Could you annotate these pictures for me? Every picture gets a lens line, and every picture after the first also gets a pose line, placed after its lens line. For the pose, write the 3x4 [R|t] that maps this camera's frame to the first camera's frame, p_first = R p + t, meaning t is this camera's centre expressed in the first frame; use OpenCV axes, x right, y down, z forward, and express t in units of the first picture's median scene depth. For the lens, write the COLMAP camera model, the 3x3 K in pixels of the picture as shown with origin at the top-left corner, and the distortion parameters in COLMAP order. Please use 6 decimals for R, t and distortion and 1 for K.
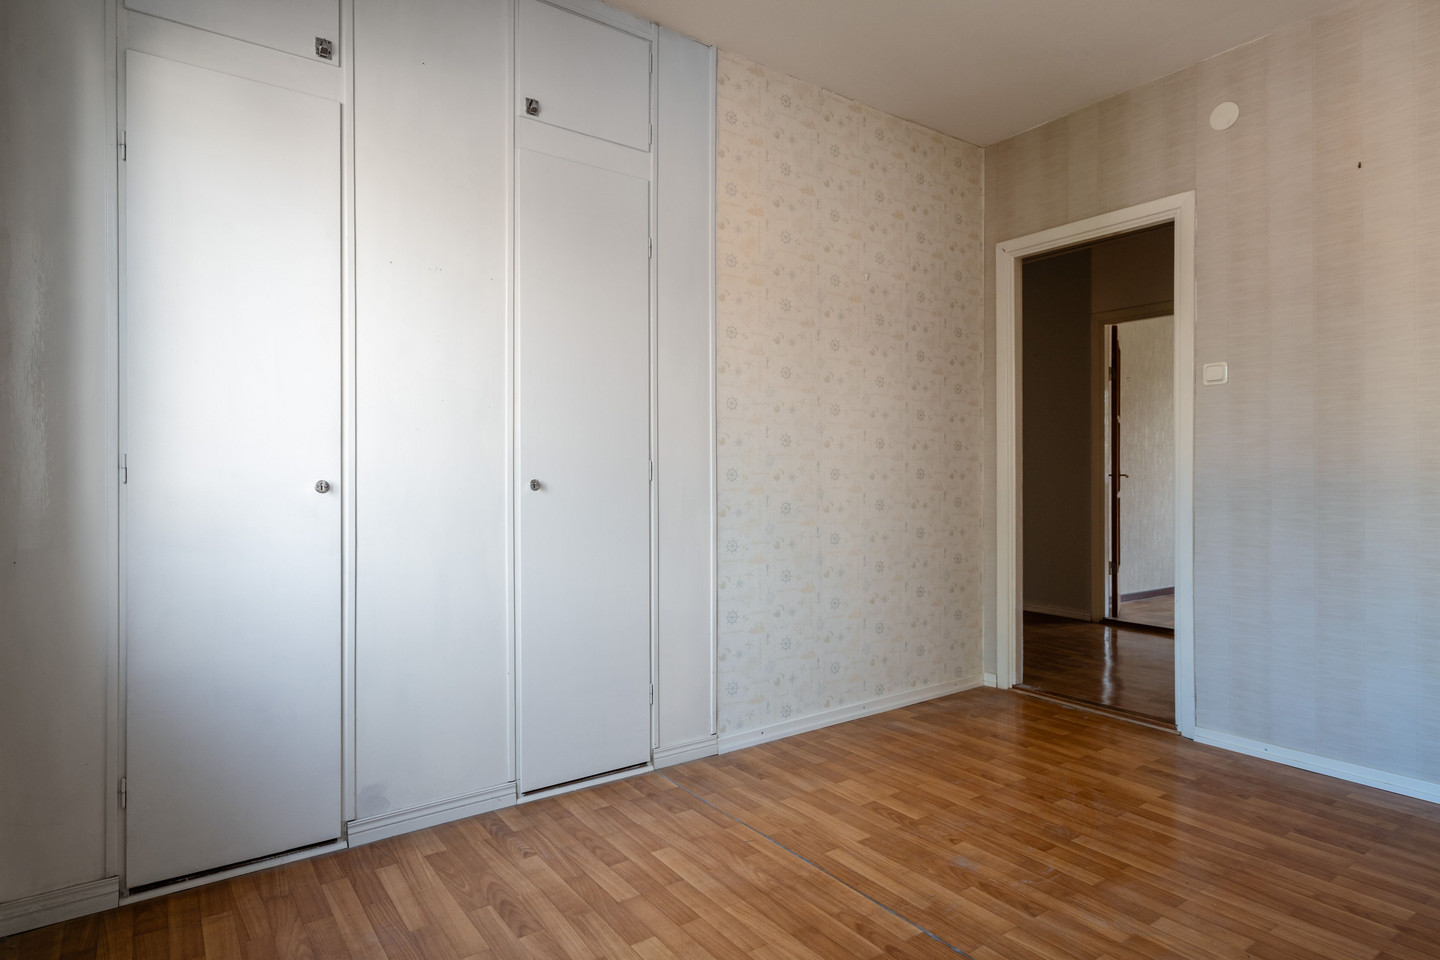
lens RADIAL K [[787.4, 0, 716.4], [0, 787.4, 477.4], [0, 0, 1]] dist [0.005043, 0.000912]
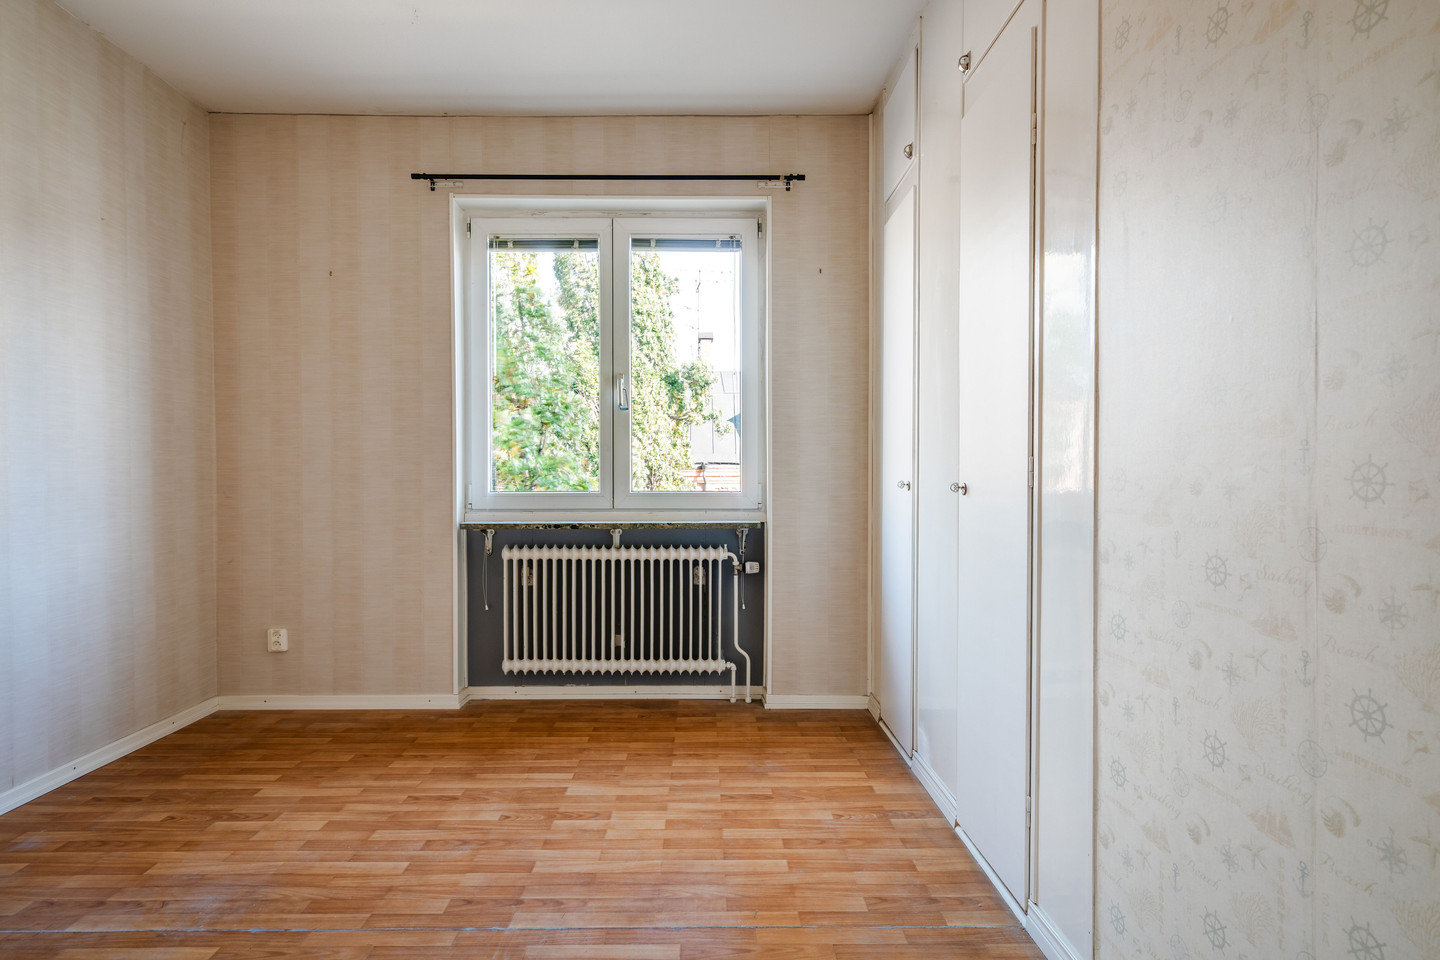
lens RADIAL K [[787.4, 0, 713.5], [0, 787.4, 480.9], [0, 0, 1]] dist [0.005043, 0.000912]
pose [[-0.572678, 0.003263, -0.819774, 0.833703], [-0.003606, 0.999972, 0.006498, -0.008480], [0.819772, 0.006677, -0.572651, 1.587214]]
